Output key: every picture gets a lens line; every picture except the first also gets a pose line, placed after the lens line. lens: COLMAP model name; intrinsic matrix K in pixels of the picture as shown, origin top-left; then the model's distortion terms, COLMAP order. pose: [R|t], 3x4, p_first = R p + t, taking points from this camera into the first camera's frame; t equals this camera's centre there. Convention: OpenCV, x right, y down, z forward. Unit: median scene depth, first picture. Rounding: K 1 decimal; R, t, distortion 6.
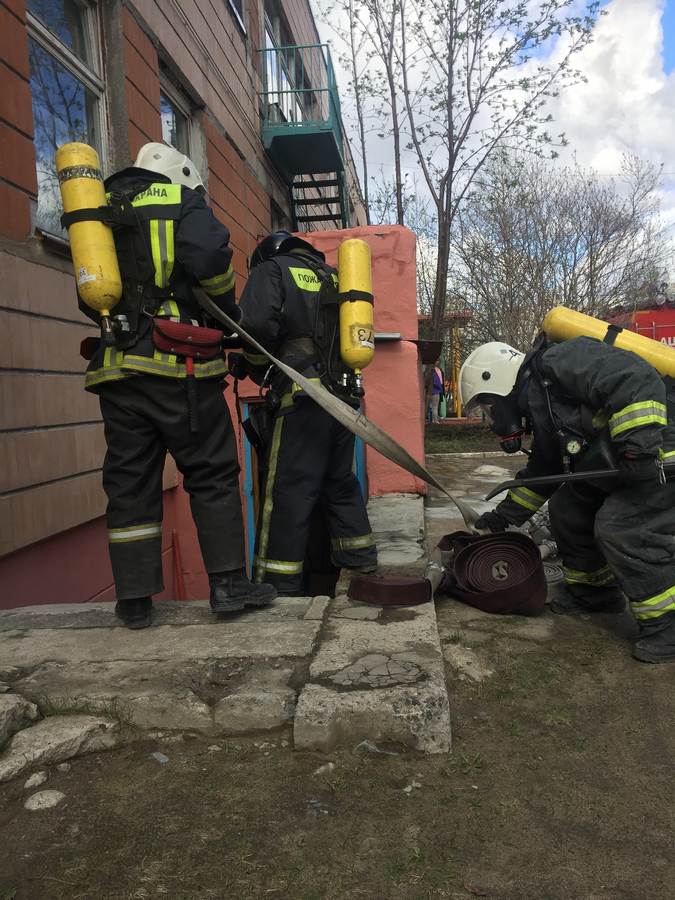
lens RADIAL K [[758.4, 0, 338.9], [0, 758.4, 443.5], [0, 0, 1]] dist [0.085434, -0.119846]
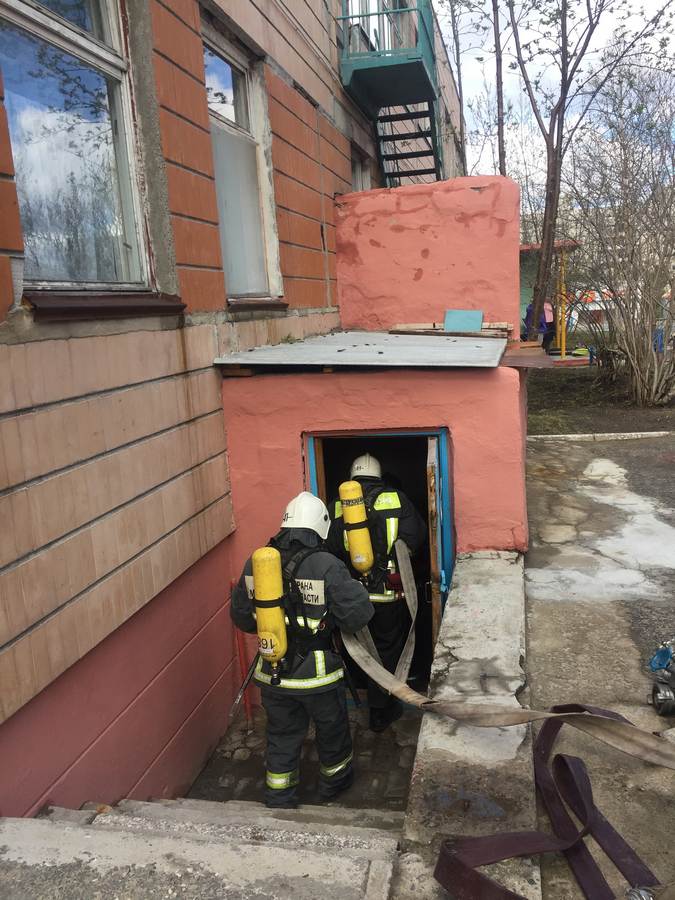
lens RADIAL K [[758.4, 0, 338.9], [0, 758.4, 443.5], [0, 0, 1]] dist [0.085434, -0.119846]
pose [[0.992345, 0.005278, -0.123381, 0.007581], [0.008857, 0.993471, 0.113738, -0.080138], [0.123176, -0.113960, 0.985820, 0.094732]]
